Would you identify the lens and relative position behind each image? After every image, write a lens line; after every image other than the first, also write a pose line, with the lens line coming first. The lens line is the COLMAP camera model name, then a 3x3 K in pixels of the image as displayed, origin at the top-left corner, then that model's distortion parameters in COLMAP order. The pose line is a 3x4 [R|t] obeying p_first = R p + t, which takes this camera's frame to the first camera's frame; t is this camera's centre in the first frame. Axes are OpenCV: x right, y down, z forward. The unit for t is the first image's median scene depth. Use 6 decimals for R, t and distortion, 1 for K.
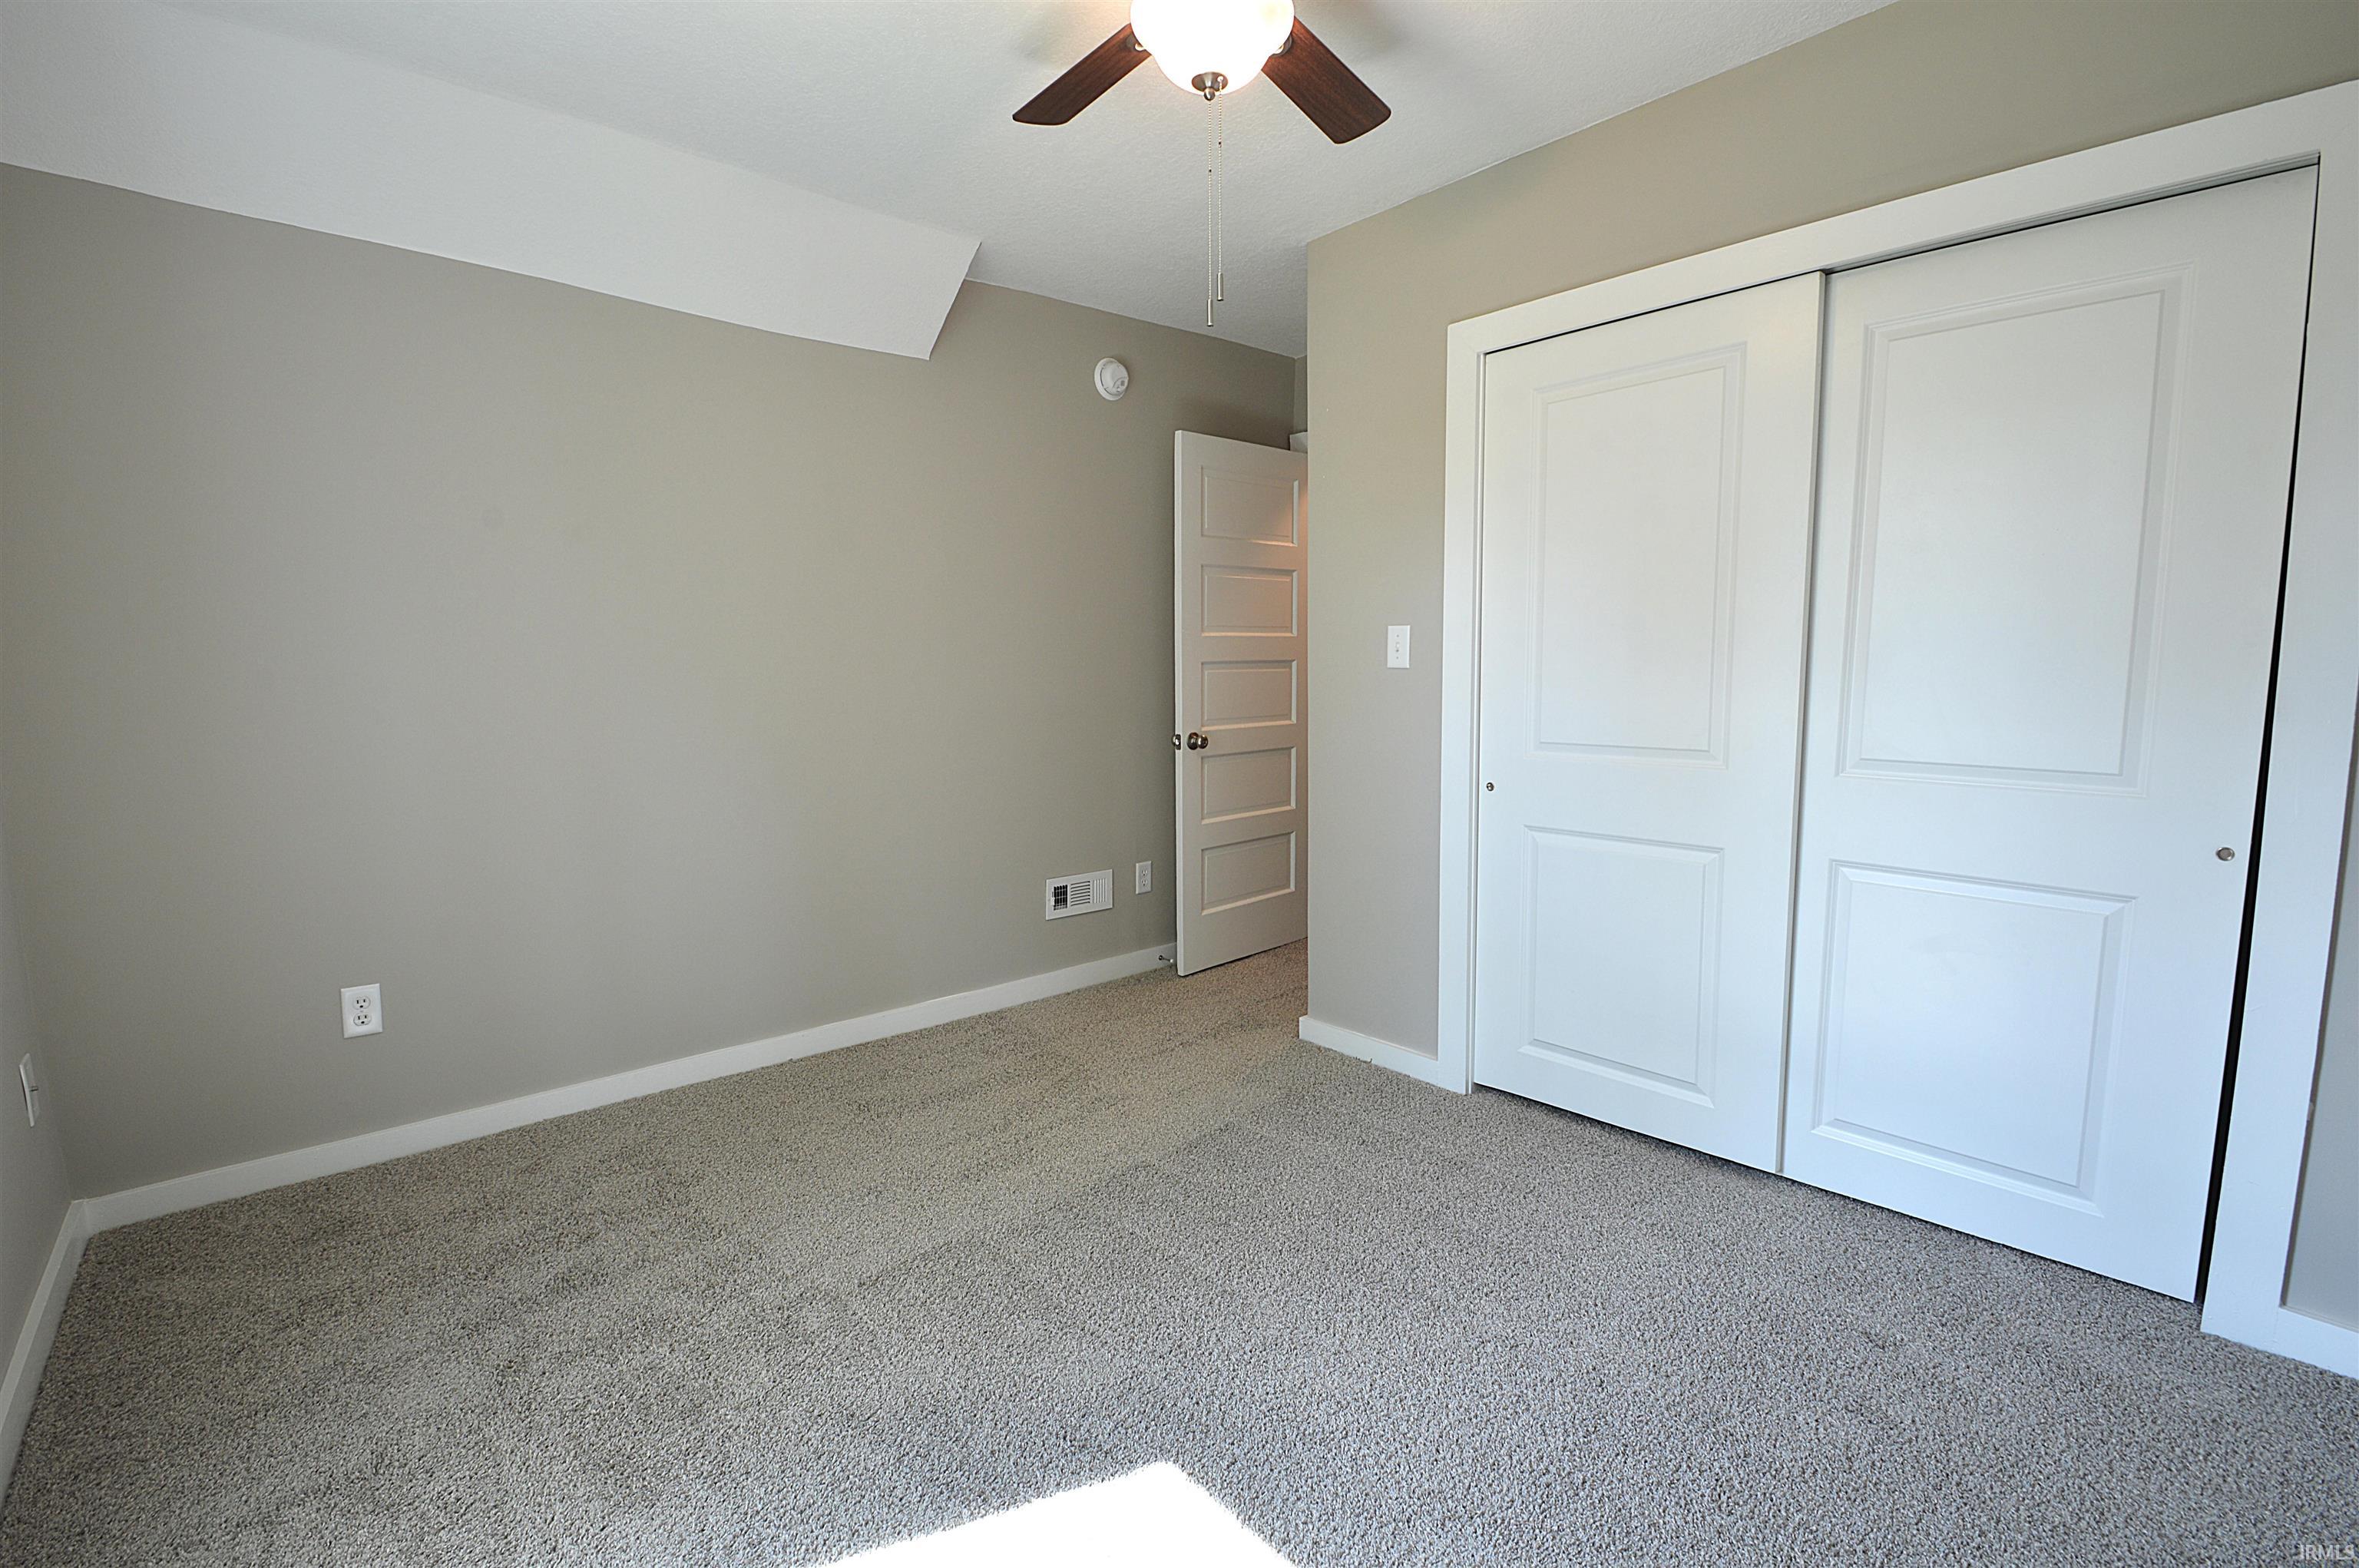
lens RADIAL K [[1050.7, 0, 1151.4], [0, 1050.7, 777.2], [0, 0, 1]] dist [-0.000923, -0.016267]
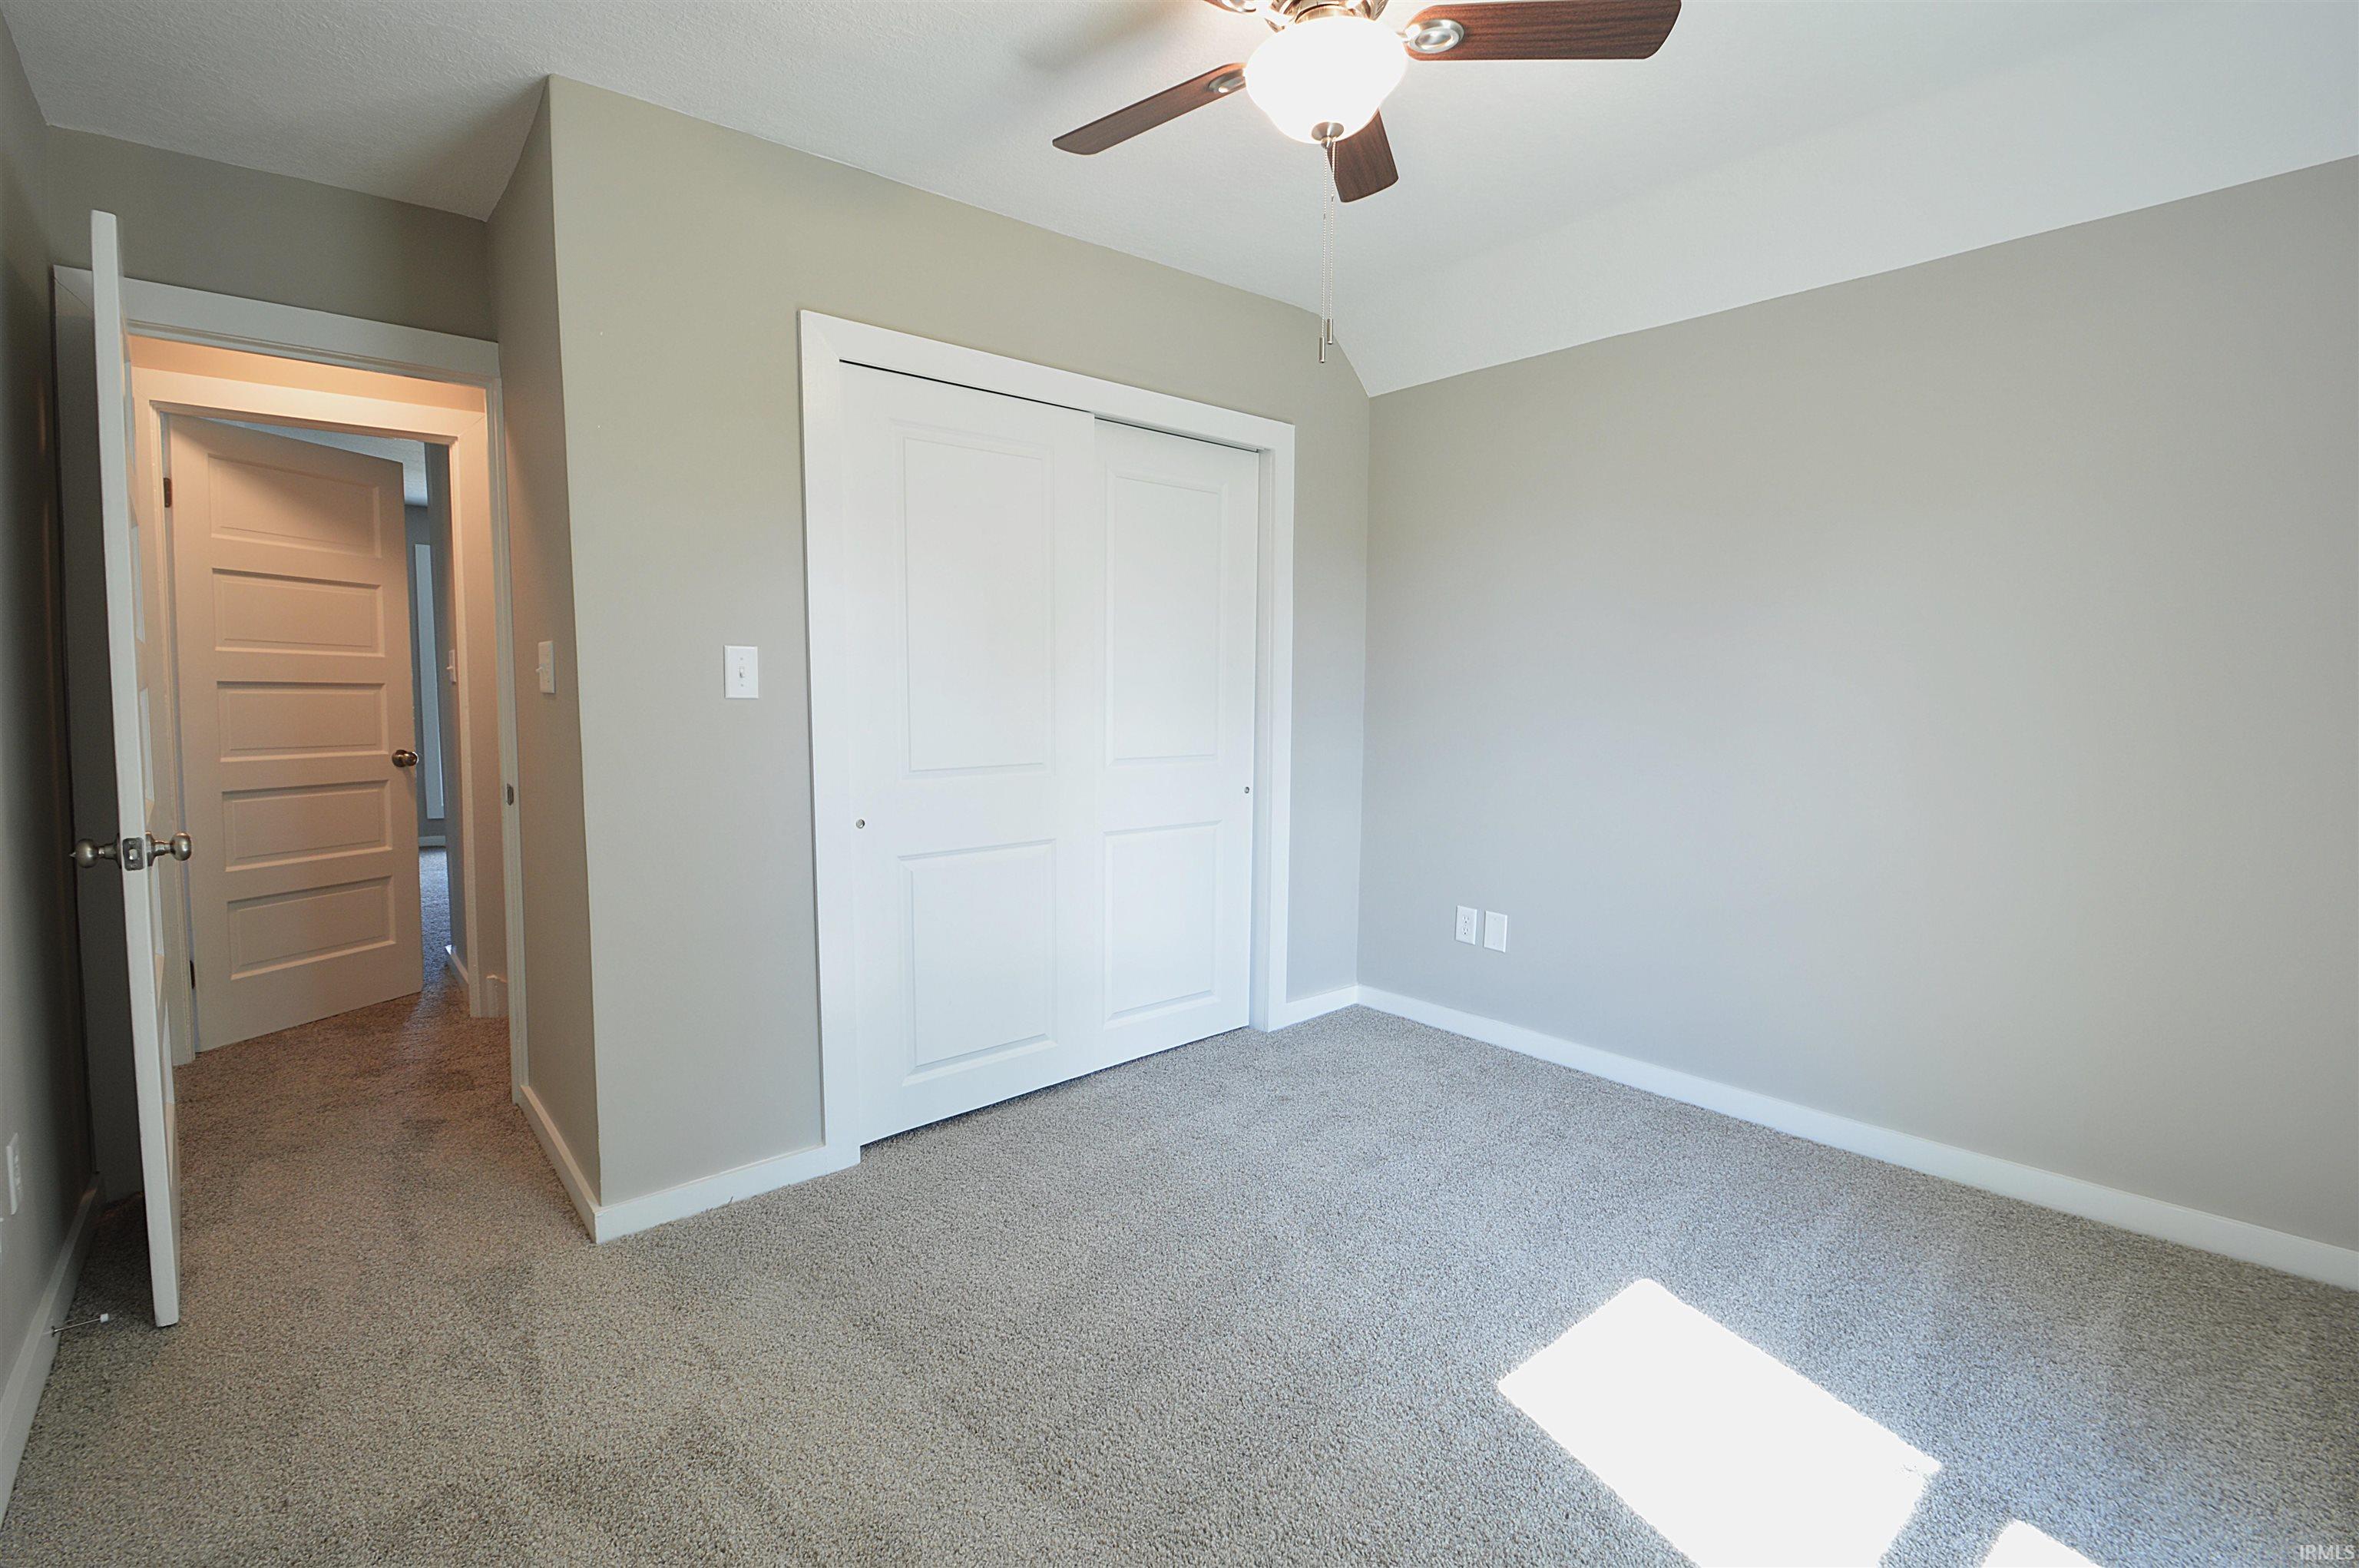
lens RADIAL K [[1050.7, 0, 1151.4], [0, 1050.7, 777.2], [0, 0, 1]] dist [-0.000923, -0.016267]
pose [[0.018072, -0.073819, 0.997108, -0.597577], [0.107314, 0.991653, 0.071470, -0.070591], [-0.994061, 0.105712, 0.025843, 0.704023]]
